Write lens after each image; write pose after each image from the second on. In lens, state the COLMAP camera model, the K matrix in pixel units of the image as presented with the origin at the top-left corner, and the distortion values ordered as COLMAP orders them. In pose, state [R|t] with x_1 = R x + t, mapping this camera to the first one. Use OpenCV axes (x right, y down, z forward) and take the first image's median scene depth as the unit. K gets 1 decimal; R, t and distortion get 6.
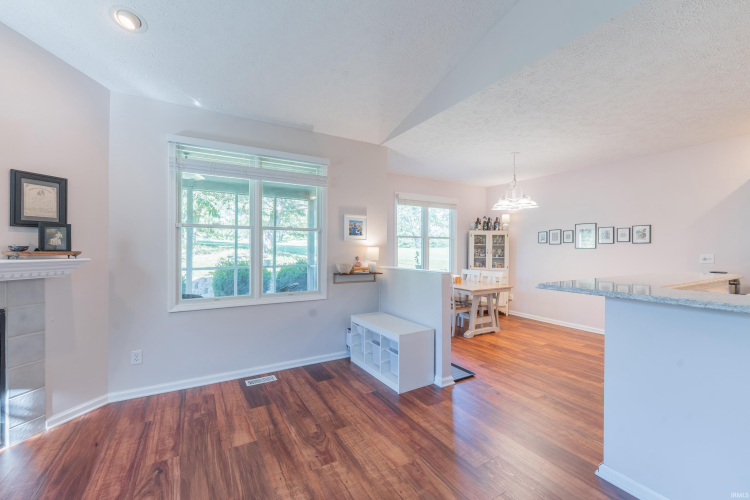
lens RADIAL K [[306.5, 0, 376.6], [0, 306.5, 246.3], [0, 0, 1]] dist [-0.000882, -0.000404]
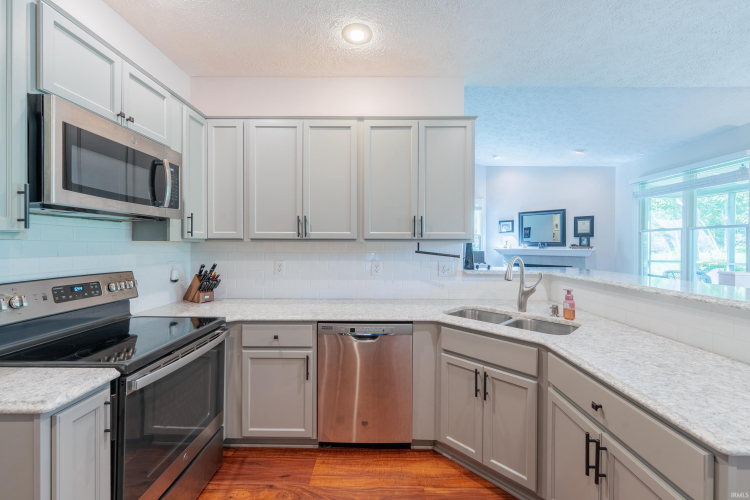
lens RADIAL K [[306.5, 0, 376.6], [0, 306.5, 246.3], [0, 0, 1]] dist [-0.000882, -0.000404]
pose [[-0.516375, -0.000925, -0.856362, 1.148330], [0.000450, 0.999999, -0.001352, 0.011442], [0.856363, -0.001083, -0.516374, 0.476235]]
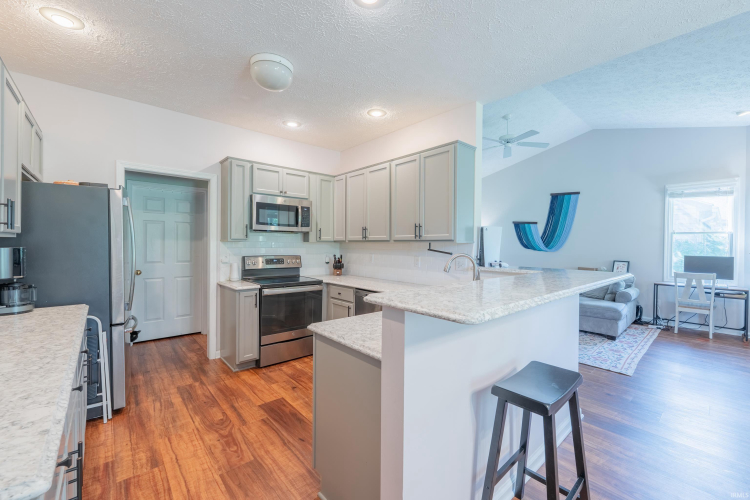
lens RADIAL K [[309.8, 0, 375.0], [0, 309.8, 247.5], [0, 0, 1]] dist [0.001237, 0.000166]
pose [[-0.982906, -0.010904, -0.183786, 0.877118], [-0.011584, 0.999929, 0.002625, 0.015477], [0.183744, 0.004709, -0.982963, 1.009586]]
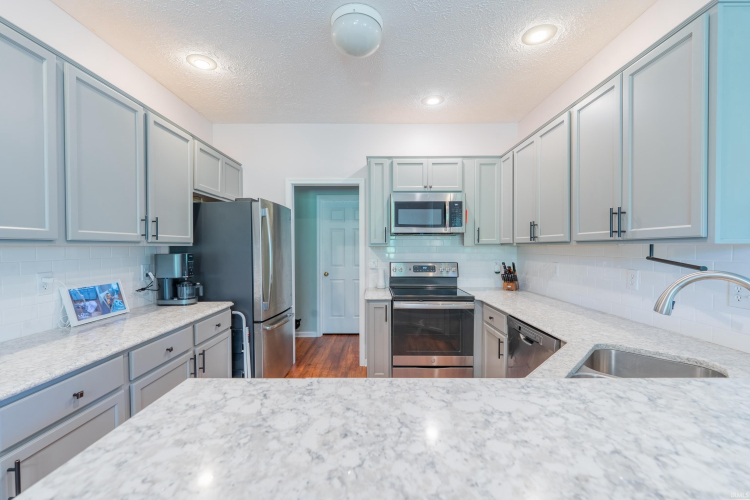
lens RADIAL K [[304.4, 0, 376.7], [0, 304.4, 252.0], [0, 0, 1]] dist [-0.000203, -0.000190]
pose [[-0.860579, -0.009927, 0.509220, 0.691919], [-0.004417, 0.999918, 0.012028, 0.010170], [-0.509298, 0.008102, -0.860552, 0.760369]]
